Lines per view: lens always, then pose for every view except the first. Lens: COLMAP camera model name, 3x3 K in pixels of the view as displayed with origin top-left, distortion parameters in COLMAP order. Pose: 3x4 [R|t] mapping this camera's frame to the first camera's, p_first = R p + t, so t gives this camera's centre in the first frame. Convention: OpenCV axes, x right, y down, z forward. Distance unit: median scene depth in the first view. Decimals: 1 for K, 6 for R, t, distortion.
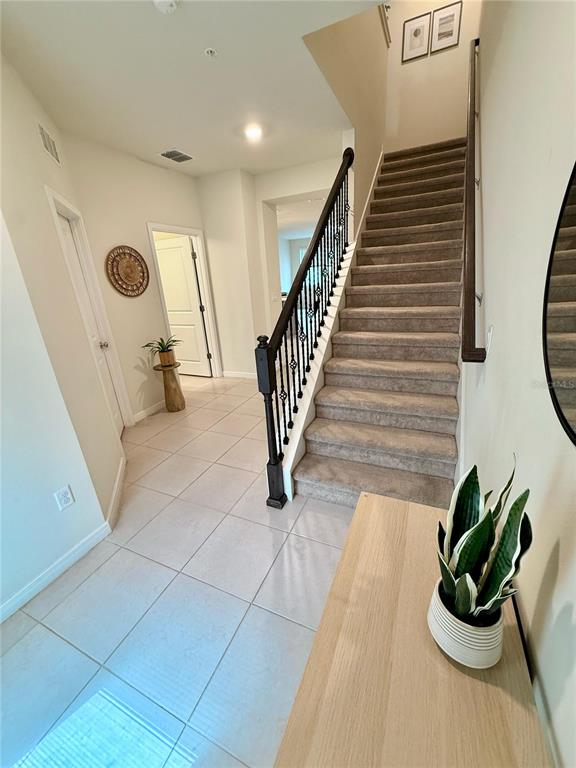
lens RADIAL K [[305.1, 0, 288.9], [0, 305.1, 383.0], [0, 0, 1]] dist [-0.001550, 0.000665]
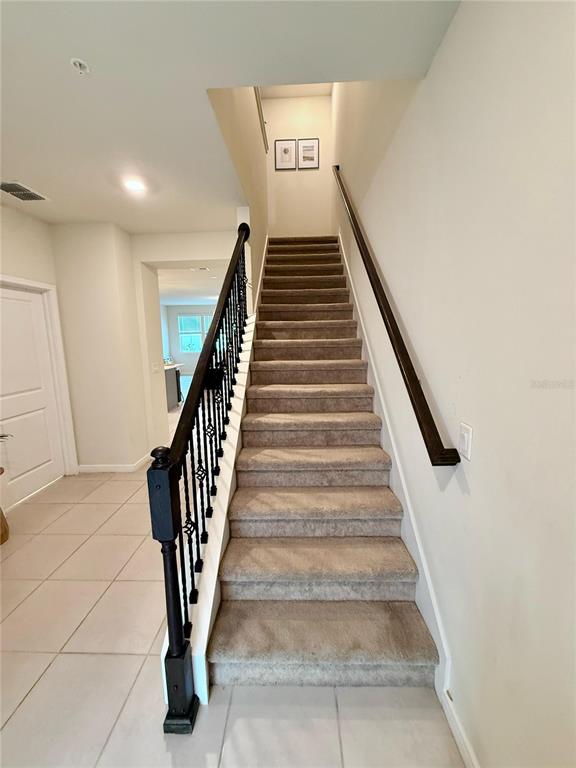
lens RADIAL K [[305.1, 0, 288.0], [0, 305.1, 382.7], [0, 0, 1]] dist [-0.001550, 0.000665]
pose [[0.925349, -0.012932, 0.378896, -0.055491], [0.089779, 0.978465, -0.185864, -0.101576], [-0.368333, 0.206006, 0.906583, 0.212114]]
